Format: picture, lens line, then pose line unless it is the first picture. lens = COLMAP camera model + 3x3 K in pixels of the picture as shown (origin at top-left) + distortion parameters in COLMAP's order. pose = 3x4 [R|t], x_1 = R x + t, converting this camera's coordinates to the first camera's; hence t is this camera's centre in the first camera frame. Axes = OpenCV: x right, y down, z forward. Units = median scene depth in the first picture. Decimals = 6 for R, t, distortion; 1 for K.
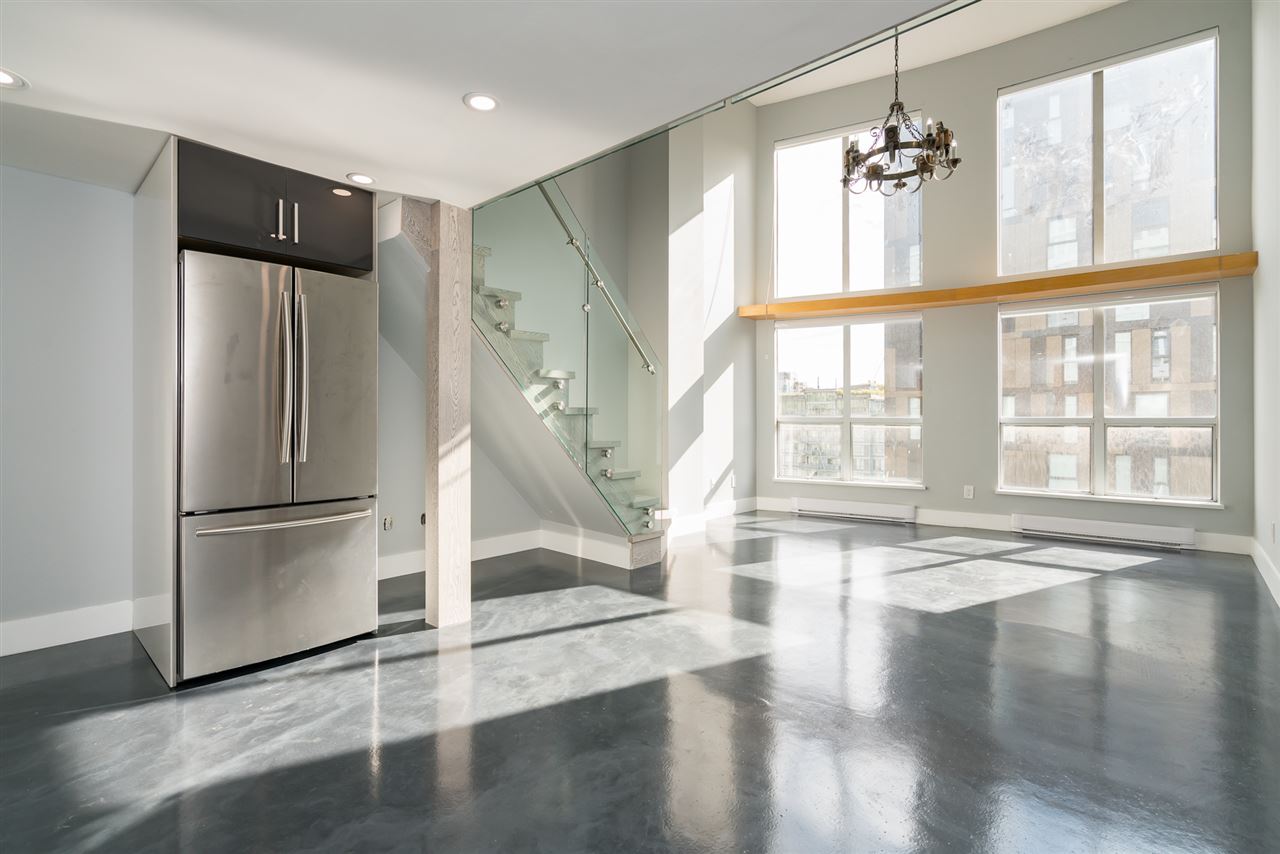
lens RADIAL K [[586.6, 0, 640.8], [0, 586.6, 418.0], [0, 0, 1]] dist [-0.007584, 0.002345]
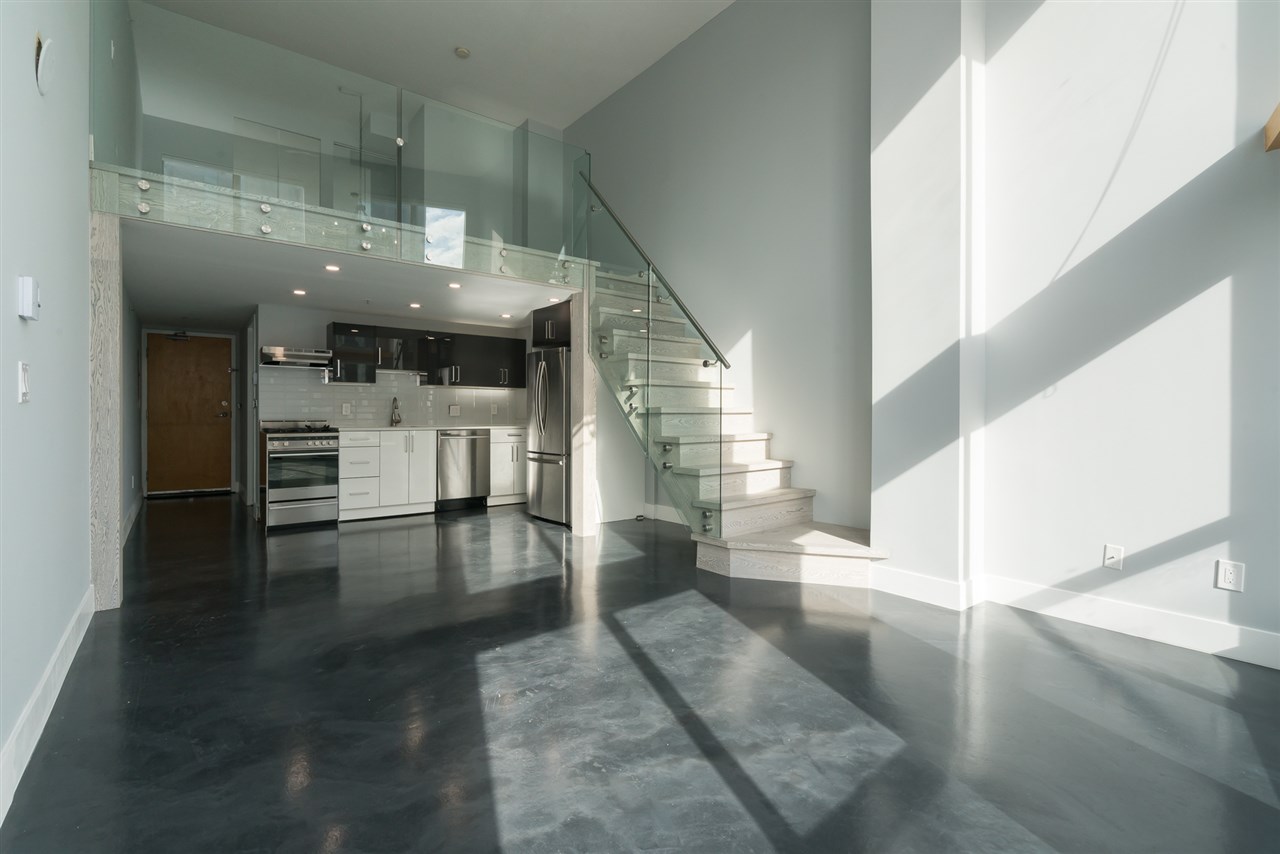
lens RADIAL K [[586.6, 0, 637.3], [0, 586.6, 419.5], [0, 0, 1]] dist [-0.007584, 0.002345]
pose [[-0.172279, 0.001736, -0.985047, 1.873679], [-0.002824, 0.999993, 0.002256, 0.009016], [0.985044, 0.003171, -0.172273, 2.026251]]
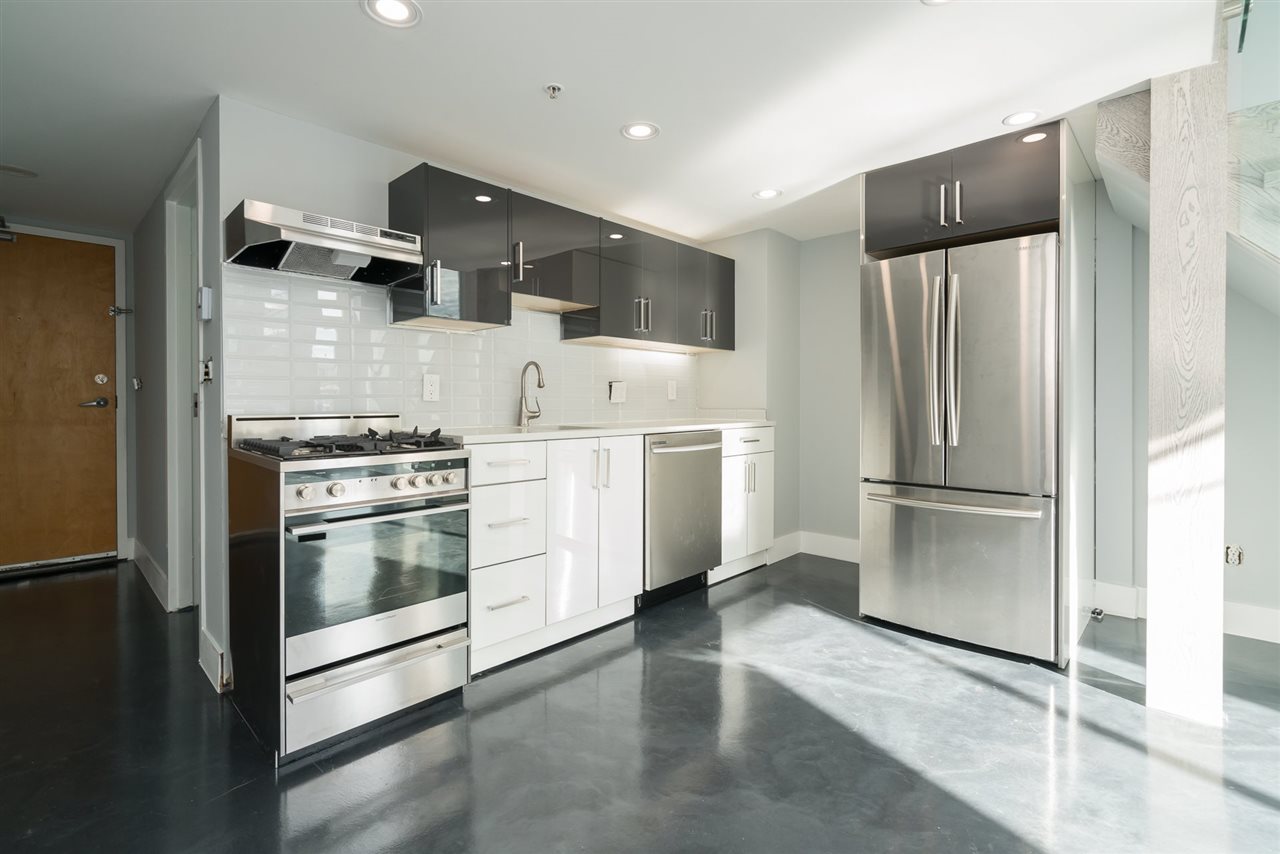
lens RADIAL K [[586.6, 0, 635.7], [0, 586.6, 408.5], [0, 0, 1]] dist [-0.007584, 0.002345]
pose [[-0.027732, 0.005480, -0.999600, 0.392948], [0.001728, 0.999984, 0.005434, 0.006337], [0.999614, -0.001577, -0.027741, 0.470744]]
